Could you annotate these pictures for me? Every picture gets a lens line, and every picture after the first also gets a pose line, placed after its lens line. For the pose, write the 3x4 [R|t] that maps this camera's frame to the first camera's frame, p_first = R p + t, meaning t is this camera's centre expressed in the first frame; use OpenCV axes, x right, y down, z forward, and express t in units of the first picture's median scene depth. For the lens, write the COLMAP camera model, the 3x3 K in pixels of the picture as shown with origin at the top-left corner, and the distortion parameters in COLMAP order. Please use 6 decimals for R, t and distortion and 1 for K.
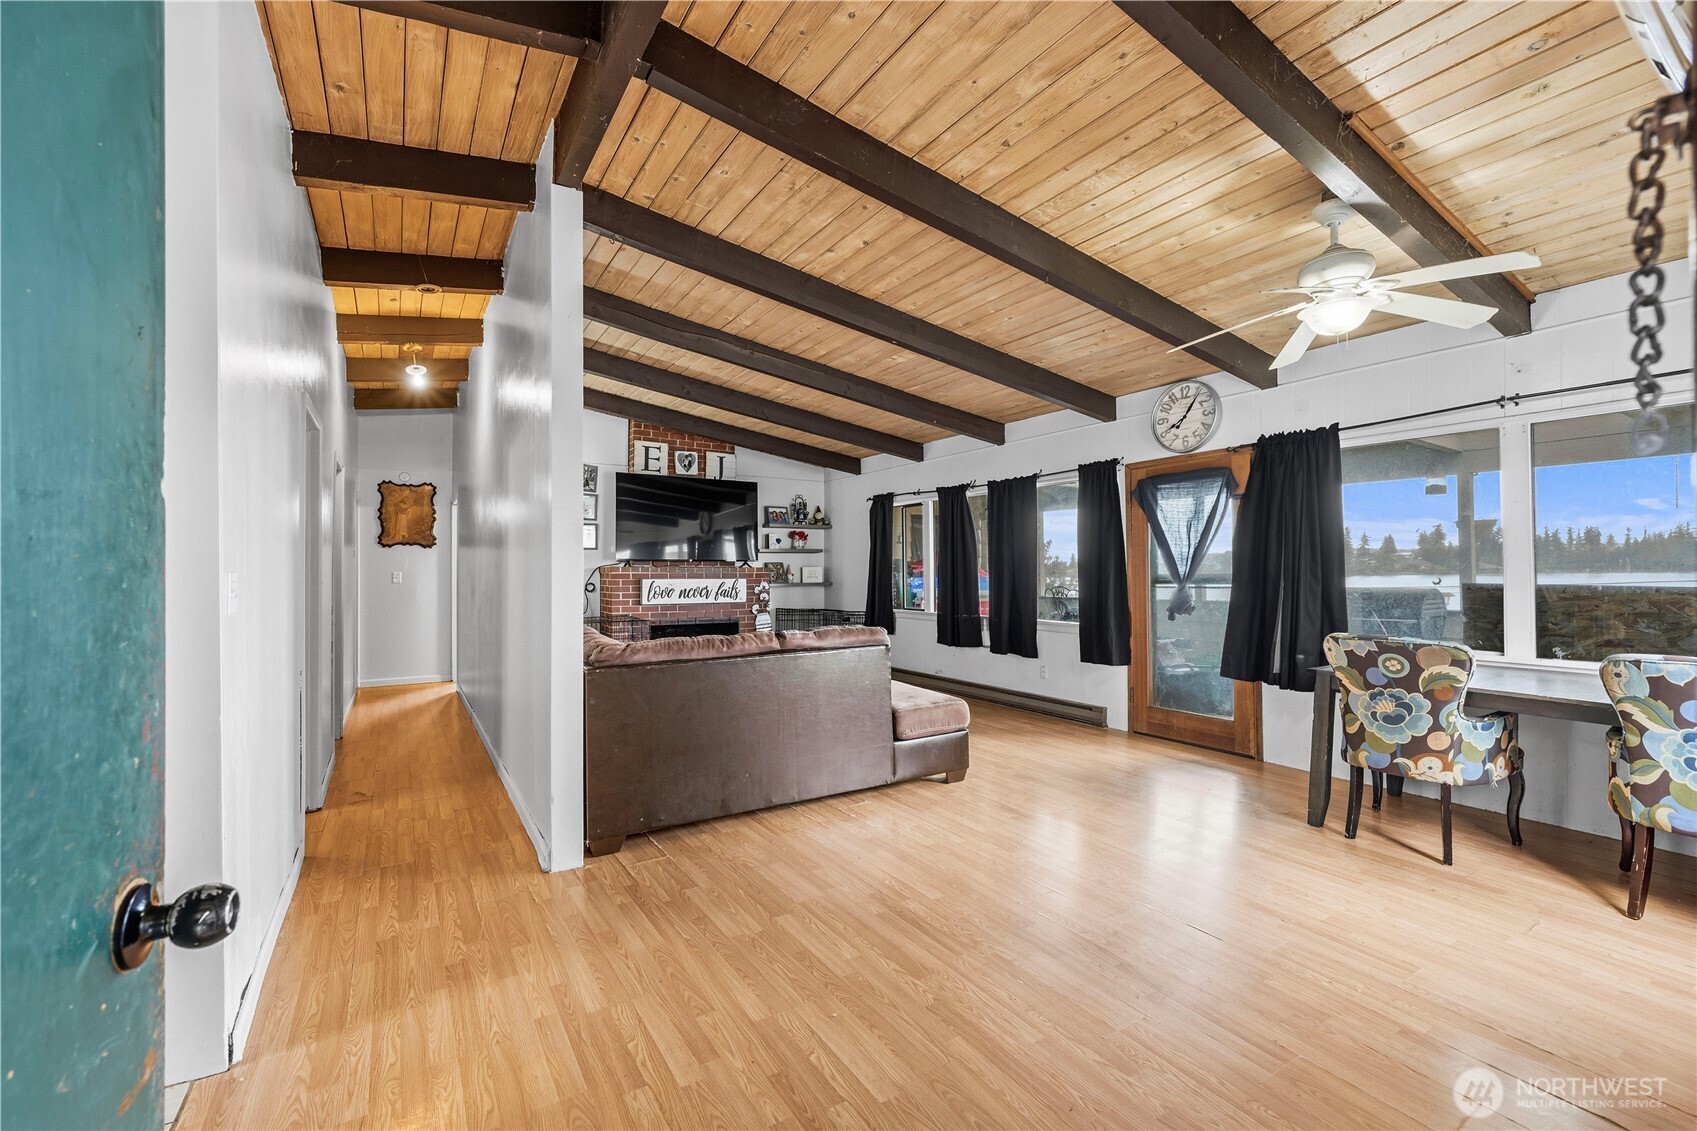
lens RADIAL K [[726.3, 0, 840.5], [0, 726.3, 569.8], [0, 0, 1]] dist [-0.004745, -0.001303]
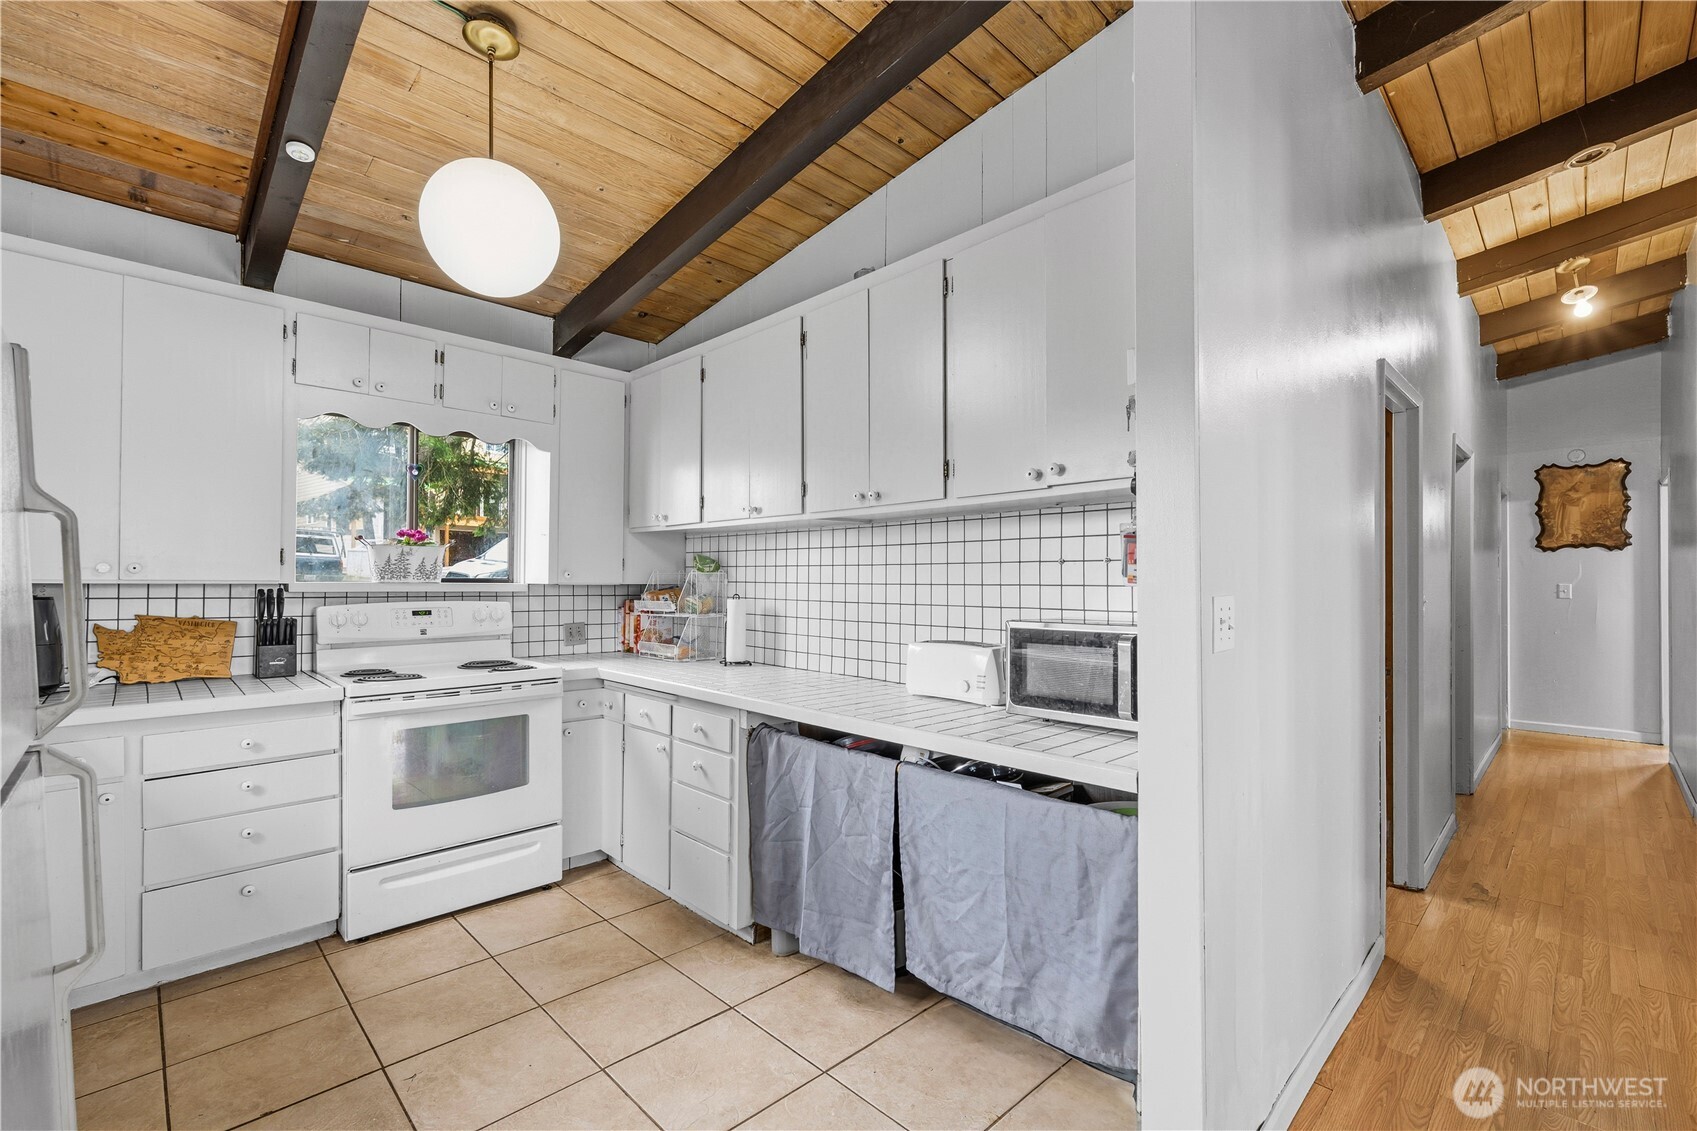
lens RADIAL K [[726.3, 0, 832.4], [0, 726.3, 578.5], [0, 0, 1]] dist [-0.004745, -0.001303]
pose [[0.211349, -0.000975, -0.977410, -0.066935], [0.002683, 0.999996, -0.000417, -0.007000], [0.977407, -0.002534, 0.211351, 0.161638]]
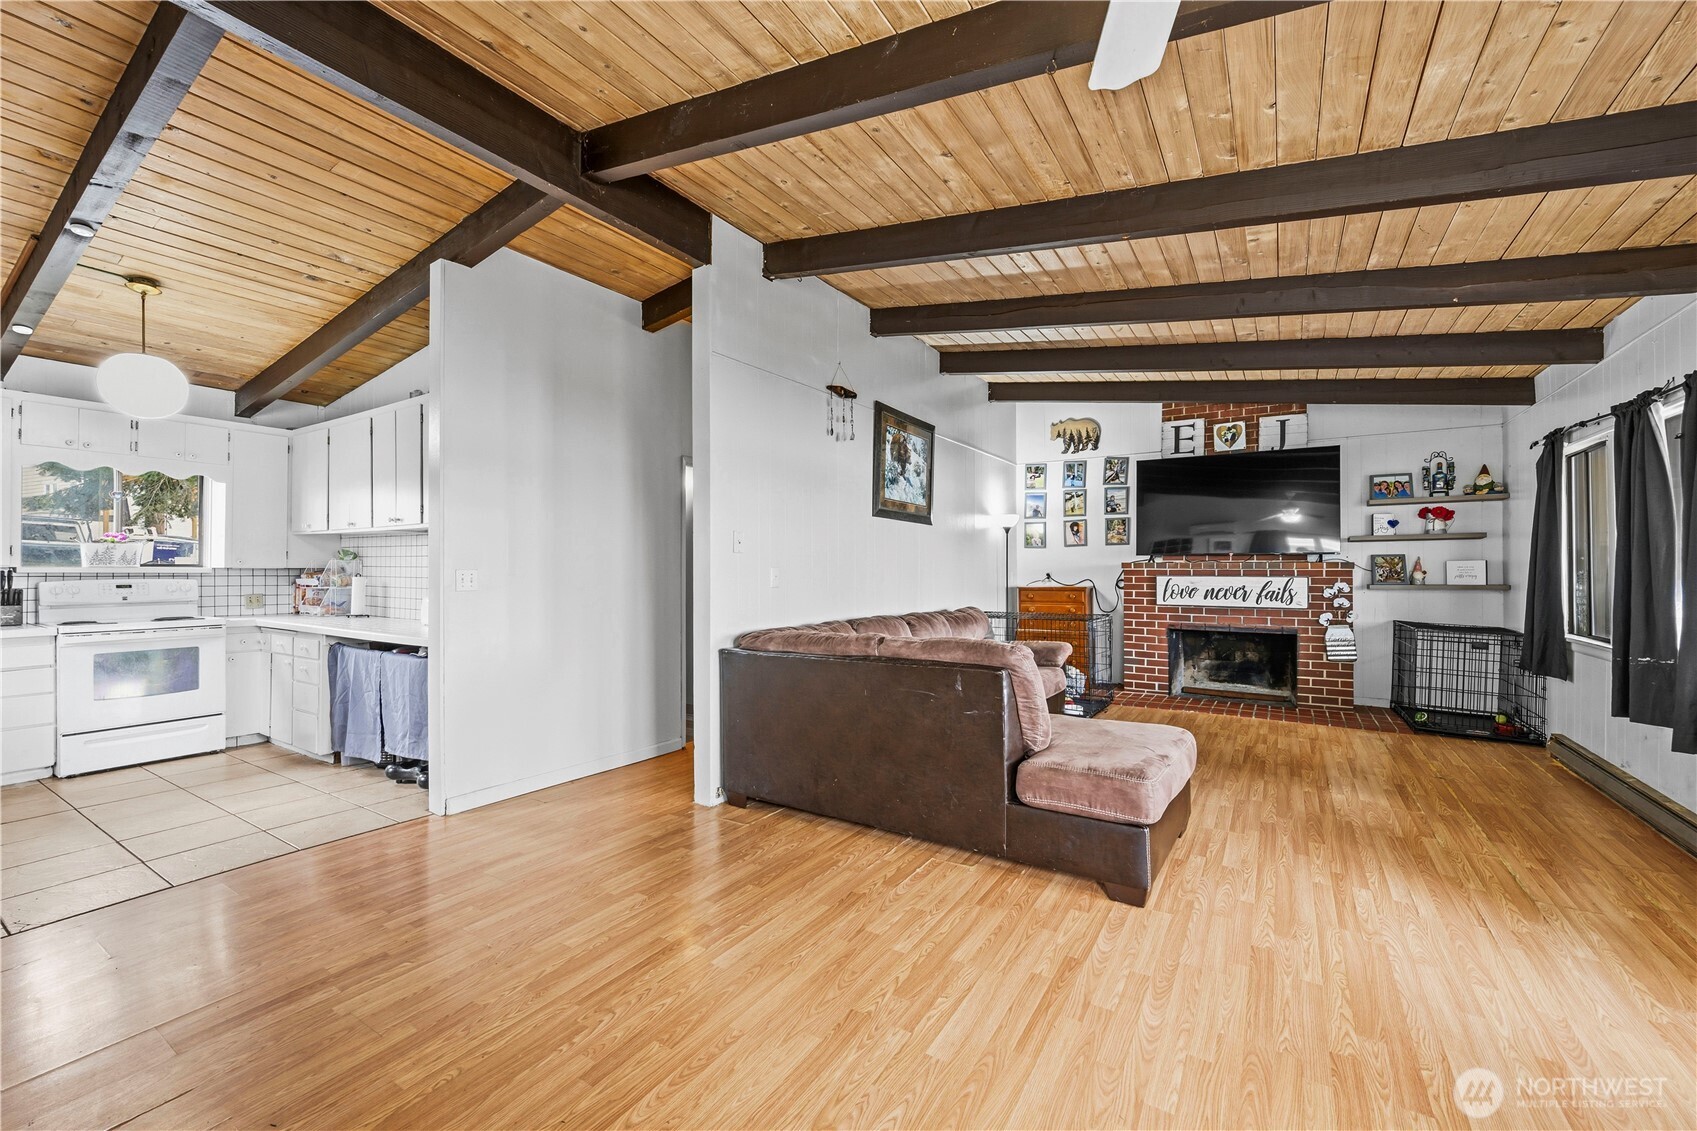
lens RADIAL K [[681.8, 0, 836.3], [0, 681.8, 567.7], [0, 0, 1]] dist [-0.005837, 0.001165]
pose [[0.431787, 0.001777, -0.901974, 0.471208], [0.003785, 0.999986, 0.003782, -0.003494], [0.901968, -0.005047, 0.431774, 0.412607]]
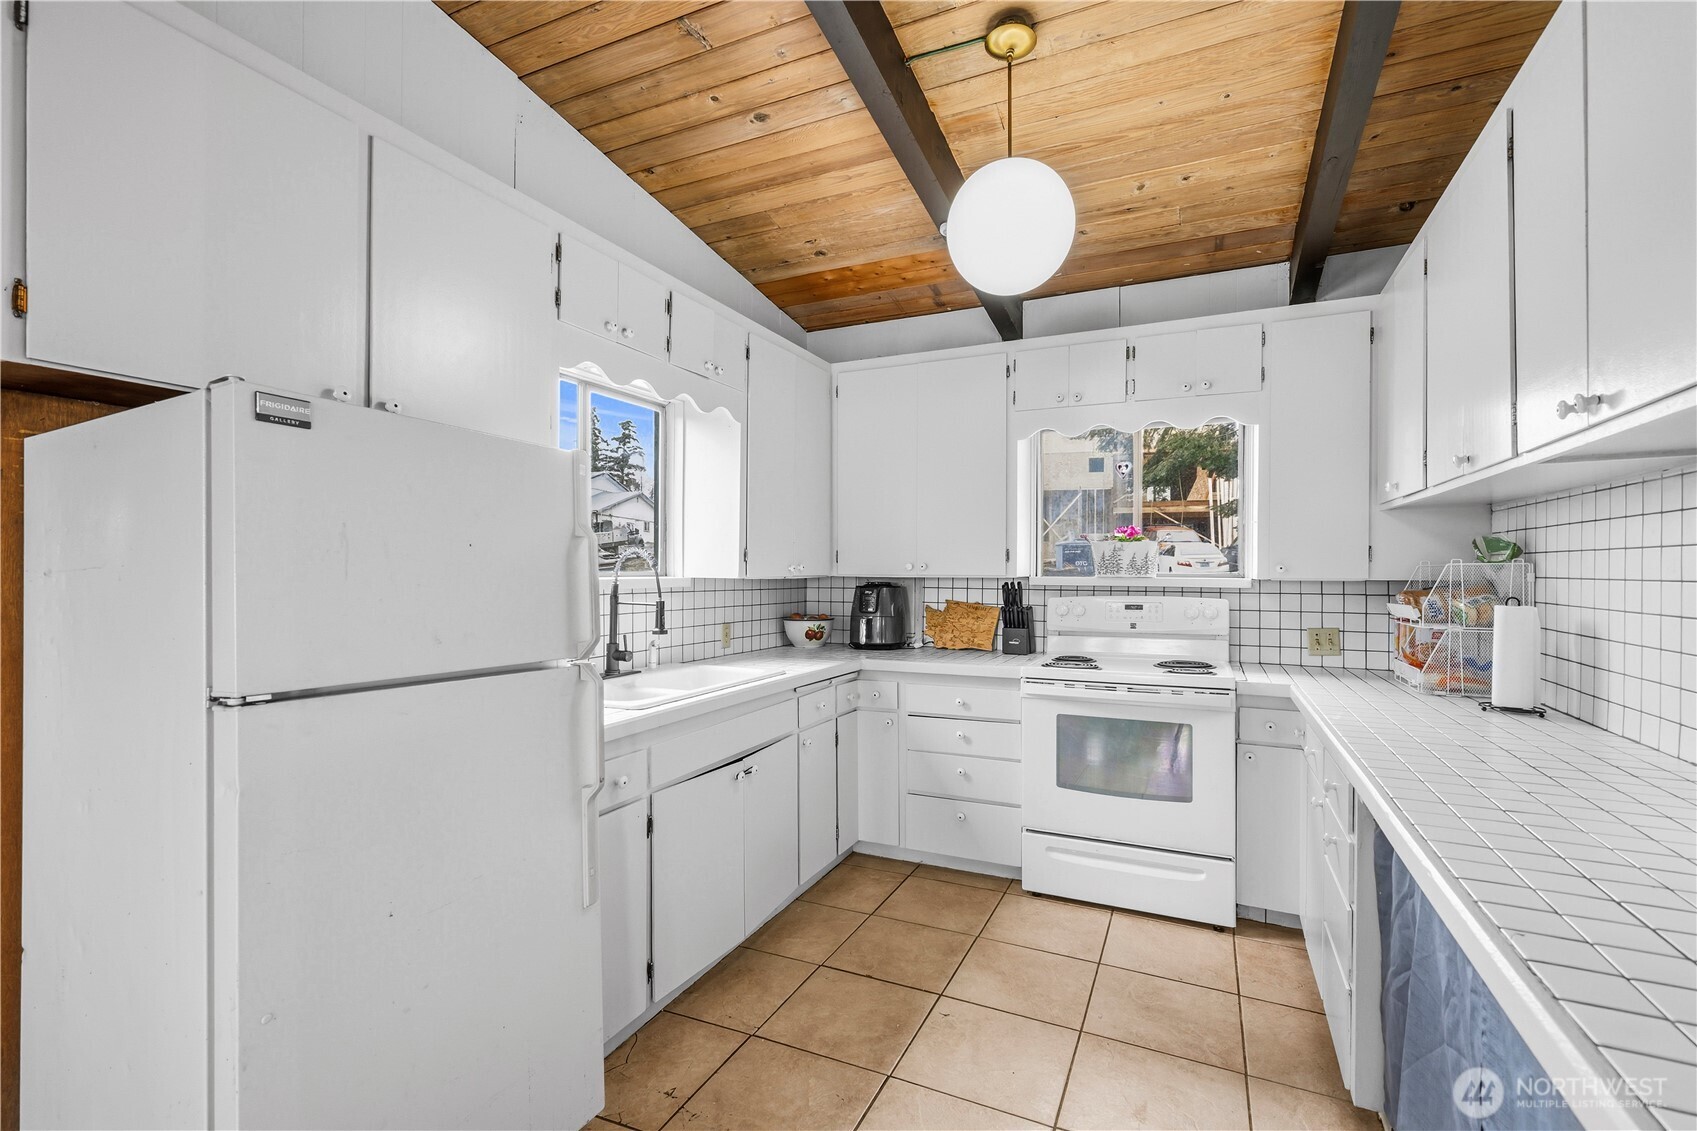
lens RADIAL K [[726.3, 0, 857.9], [0, 726.3, 574.7], [0, 0, 1]] dist [-0.004745, -0.001303]
pose [[-0.833693, 0.001735, -0.552226, -0.196948], [0.003620, 0.999991, -0.002323, -0.006409], [0.552217, -0.003936, -0.833691, 0.344604]]
